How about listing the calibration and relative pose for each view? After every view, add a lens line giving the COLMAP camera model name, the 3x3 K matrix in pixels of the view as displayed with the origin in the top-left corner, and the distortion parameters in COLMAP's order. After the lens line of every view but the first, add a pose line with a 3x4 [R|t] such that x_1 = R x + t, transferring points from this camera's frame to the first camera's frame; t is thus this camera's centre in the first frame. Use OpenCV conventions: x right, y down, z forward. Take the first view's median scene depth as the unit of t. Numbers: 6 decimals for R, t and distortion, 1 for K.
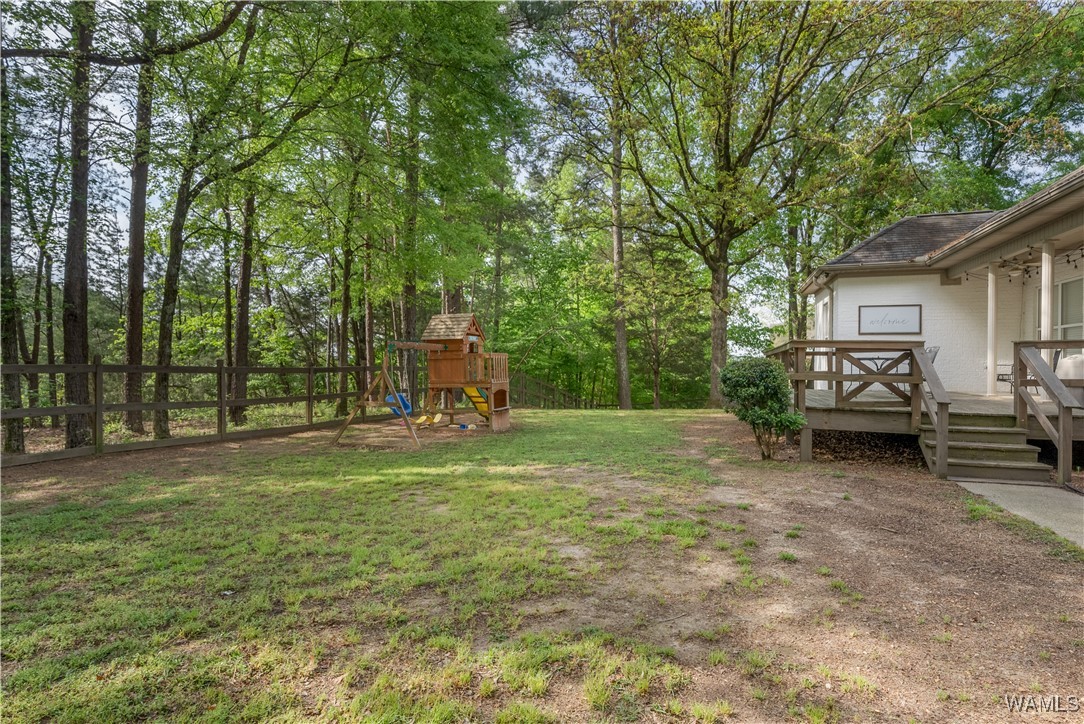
lens RADIAL K [[576.6, 0, 542.0], [0, 576.6, 362.0], [0, 0, 1]] dist [-0.000448, -0.000518]
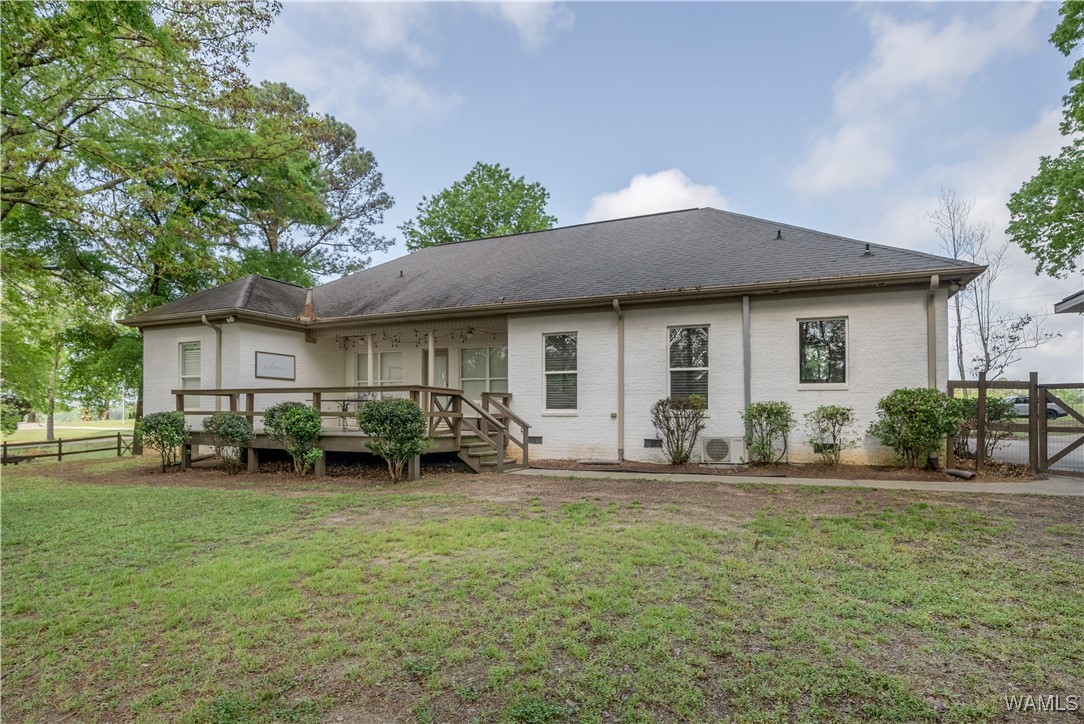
lens RADIAL K [[580.2, 0, 541.4], [0, 580.2, 398.5], [0, 0, 1]] dist [0.000597, -0.000201]
pose [[0.114999, 0.020771, 0.993148, -0.824519], [-0.010210, 0.999753, -0.019727, 0.014741], [-0.993313, -0.007872, 0.115182, 0.580062]]
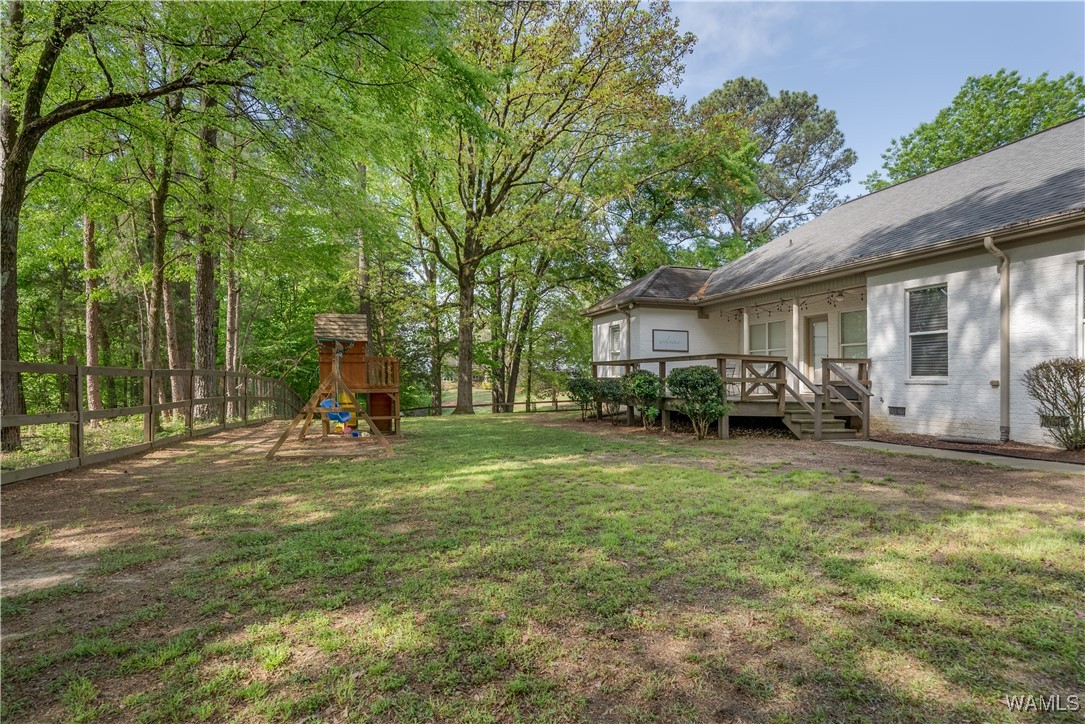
lens RADIAL K [[563.5, 0, 538.8], [0, 563.5, 377.6], [0, 0, 1]] dist [0.000194, -0.000835]
pose [[0.819167, 0.005335, 0.573530, -0.737350], [-0.010843, 0.999922, 0.006186, 0.017734], [-0.573453, -0.011286, 0.819161, 0.122246]]
